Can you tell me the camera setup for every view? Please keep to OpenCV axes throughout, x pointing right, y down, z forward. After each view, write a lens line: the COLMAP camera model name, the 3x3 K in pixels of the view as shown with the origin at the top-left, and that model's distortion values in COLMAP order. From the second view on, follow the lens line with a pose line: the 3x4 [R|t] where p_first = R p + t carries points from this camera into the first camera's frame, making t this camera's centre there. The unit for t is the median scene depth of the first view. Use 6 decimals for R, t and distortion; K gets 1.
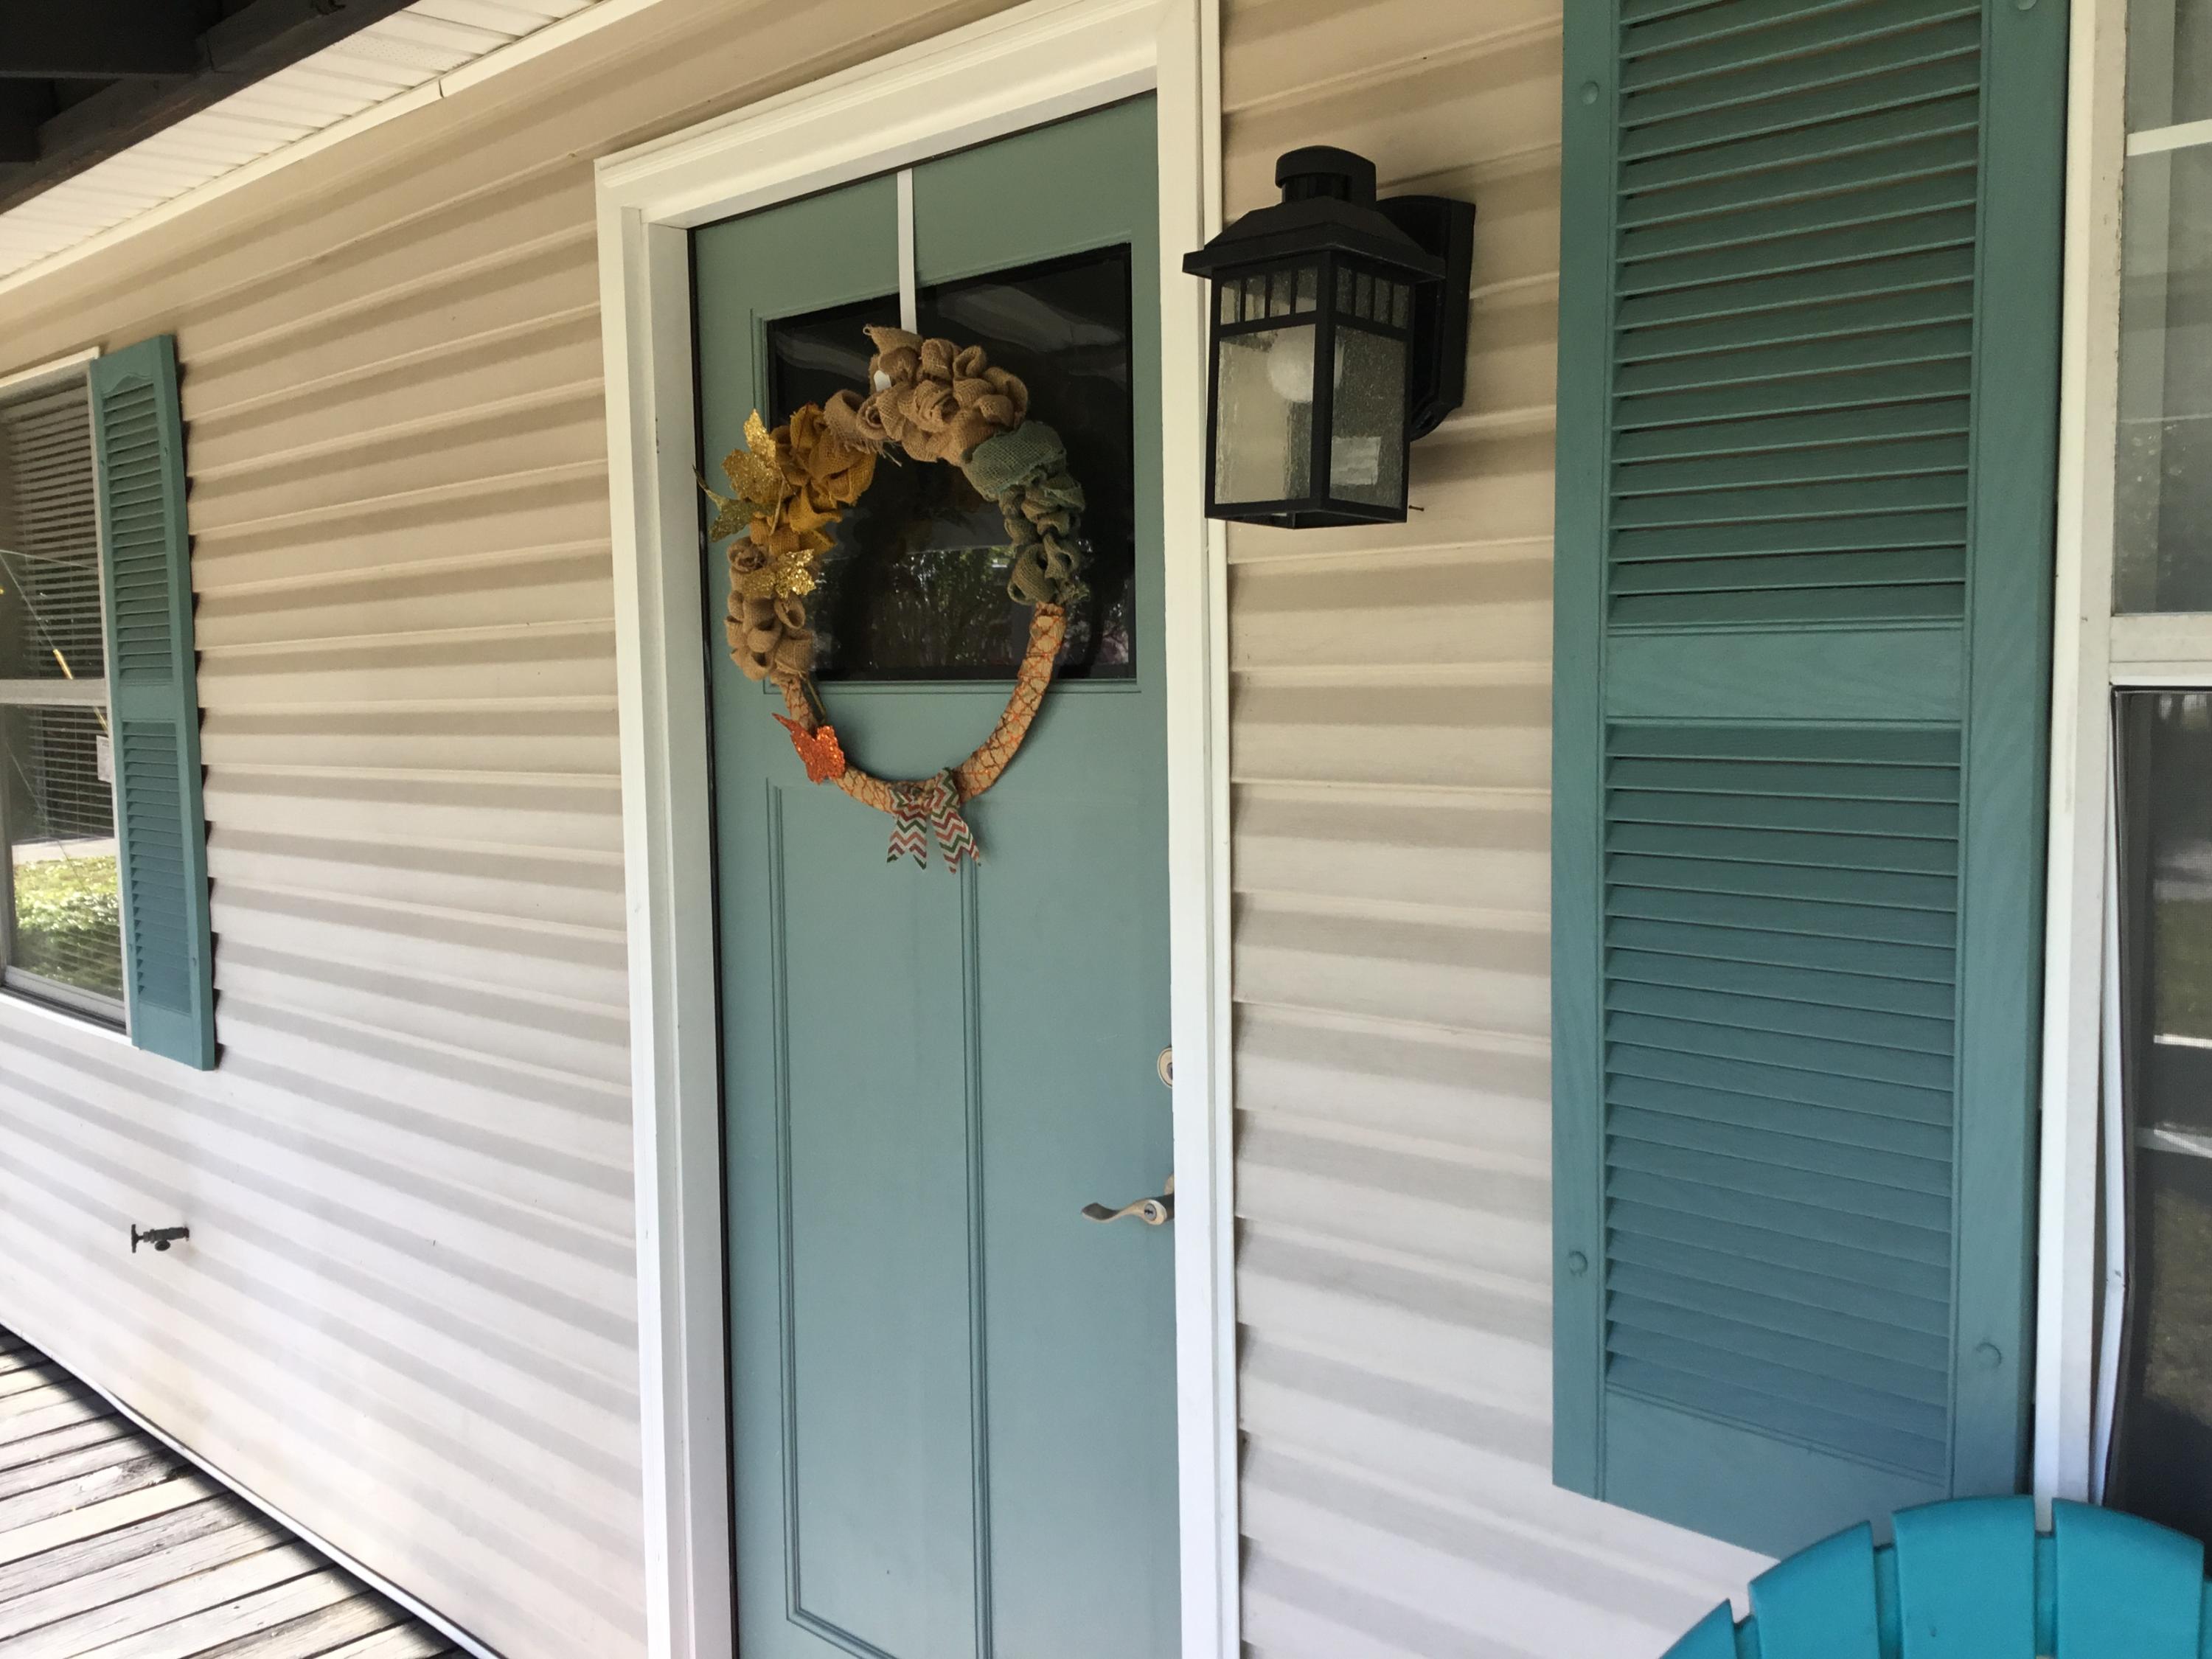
lens RADIAL K [[1979.2, 0, 1109.6], [0, 1979.2, 816.5], [0, 0, 1]] dist [0.127283, -0.229346]
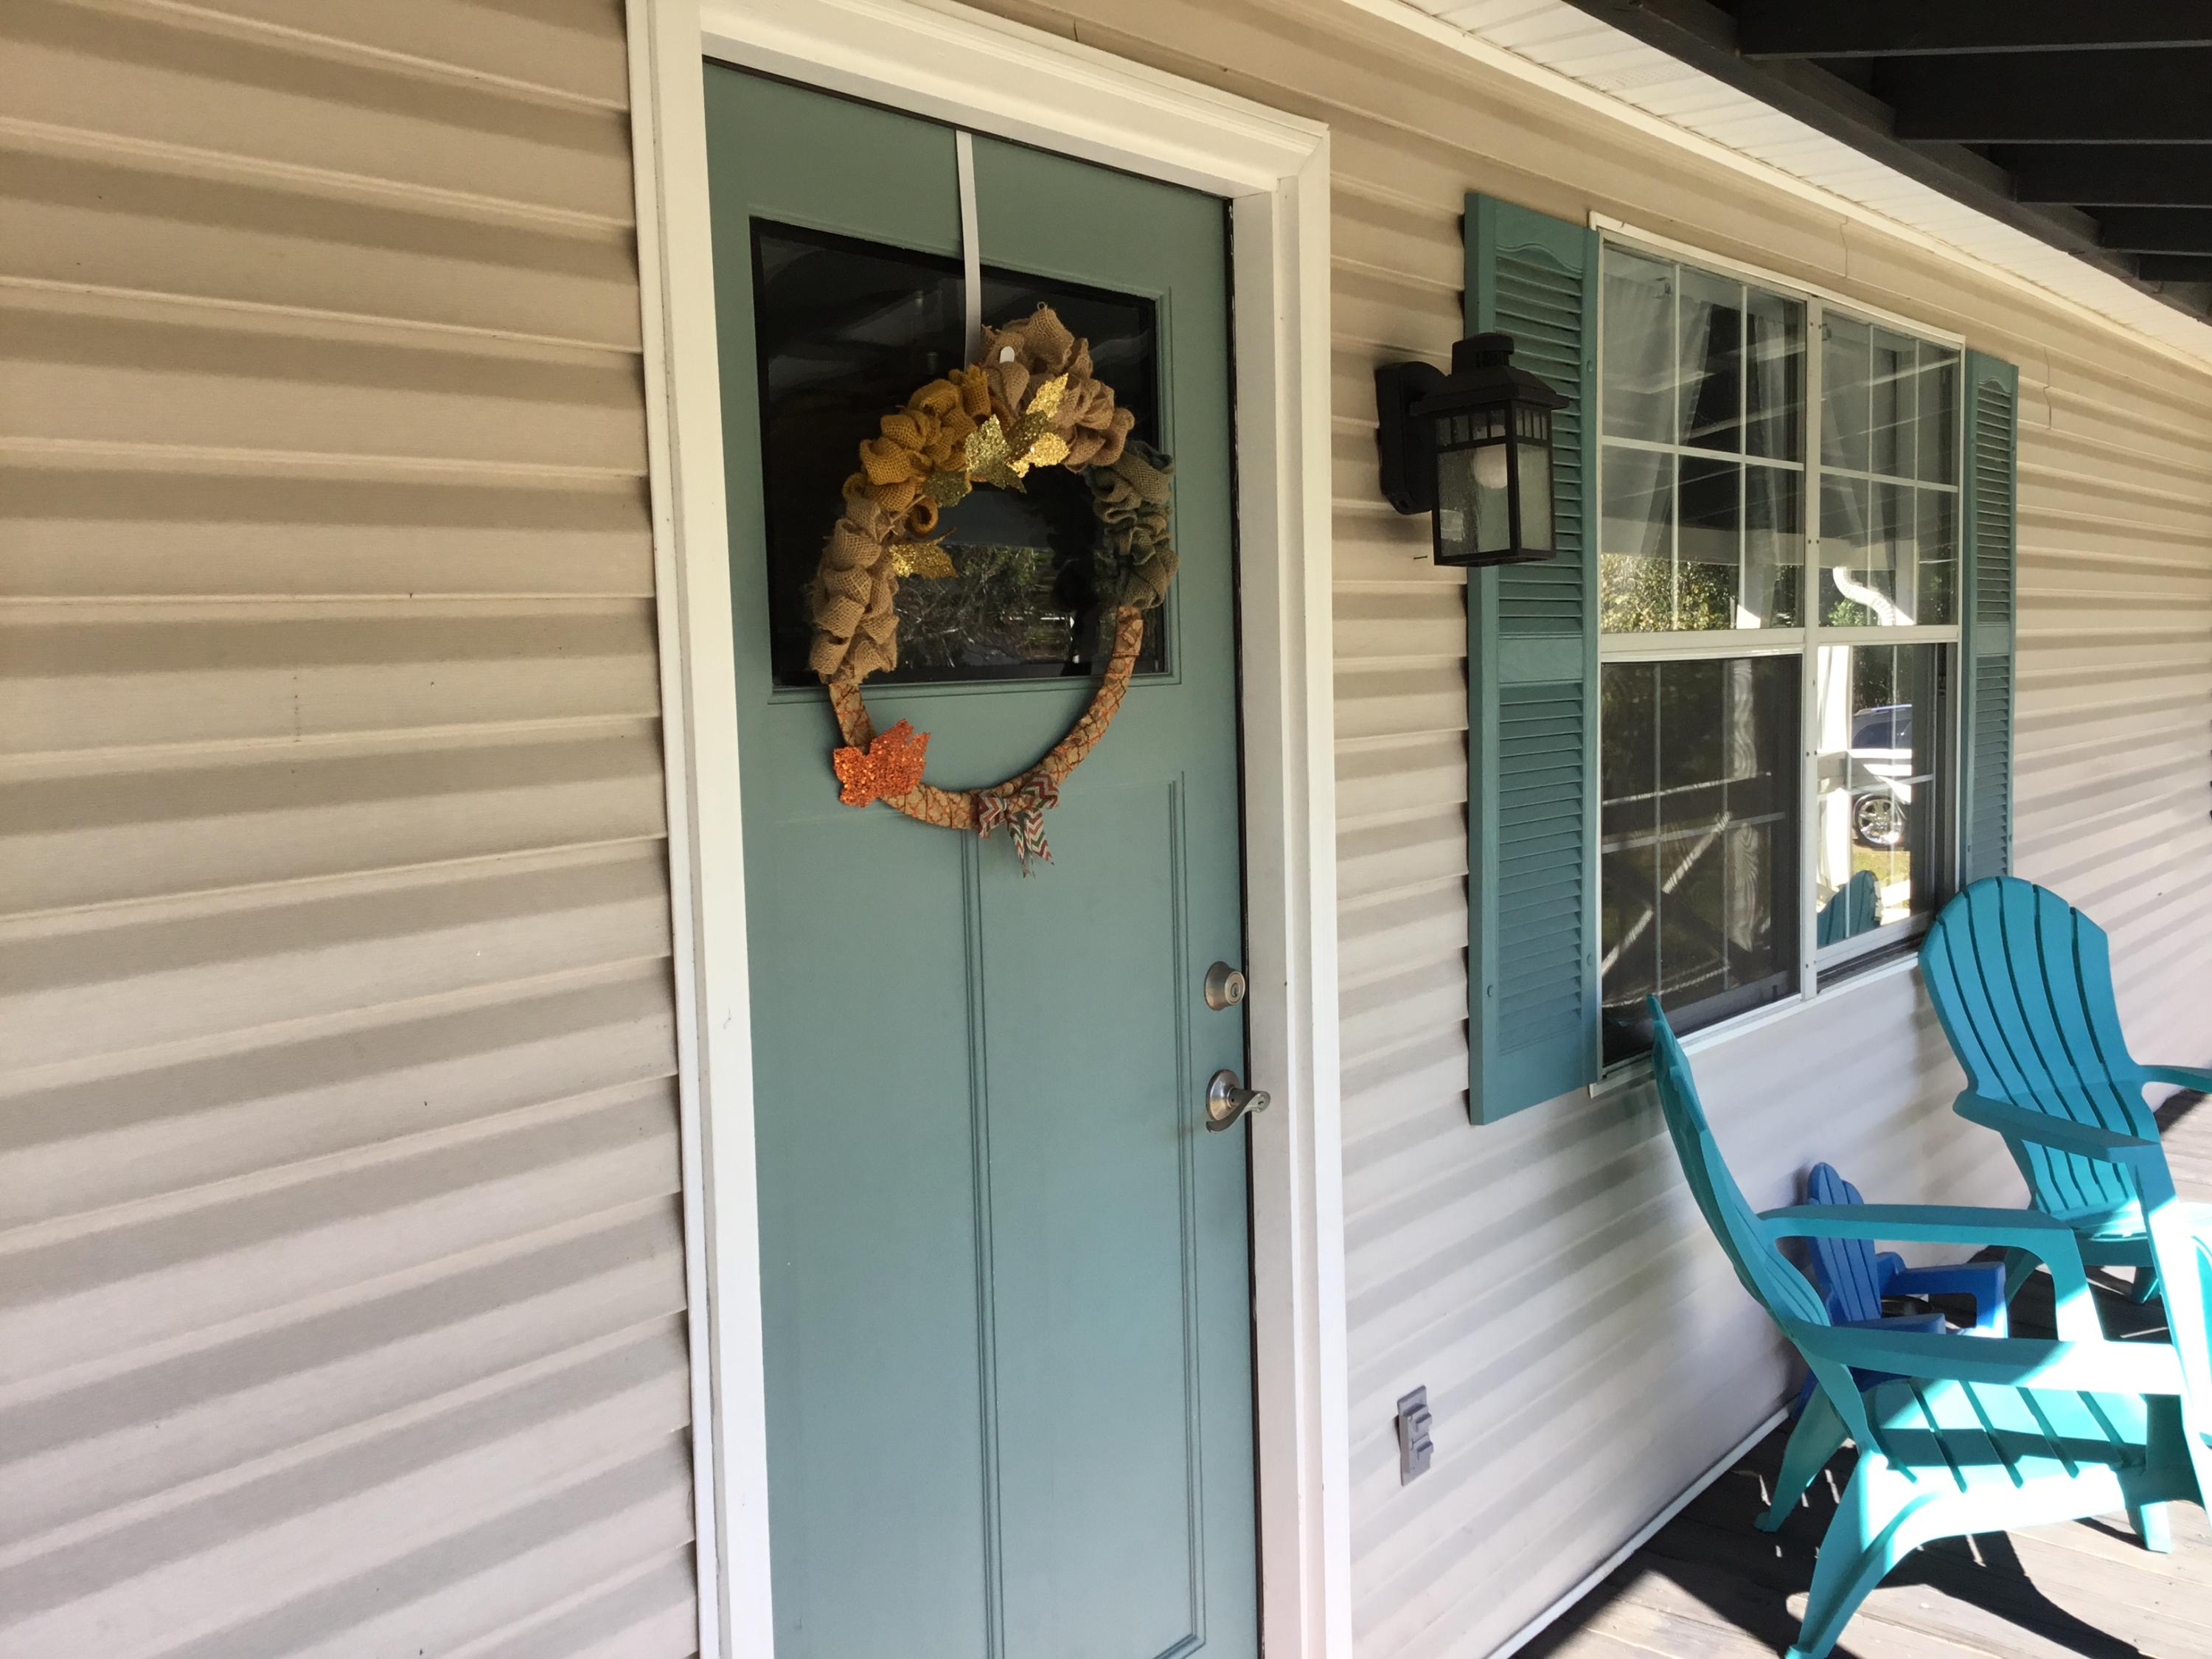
lens RADIAL K [[1979.2, 0, 1109.6], [0, 1979.2, 816.5], [0, 0, 1]] dist [0.127283, -0.229346]
pose [[-0.097788, -0.053985, 0.993742, -1.042752], [0.114299, 0.991311, 0.065101, -0.059478], [-0.988622, 0.119950, -0.090768, 1.046797]]
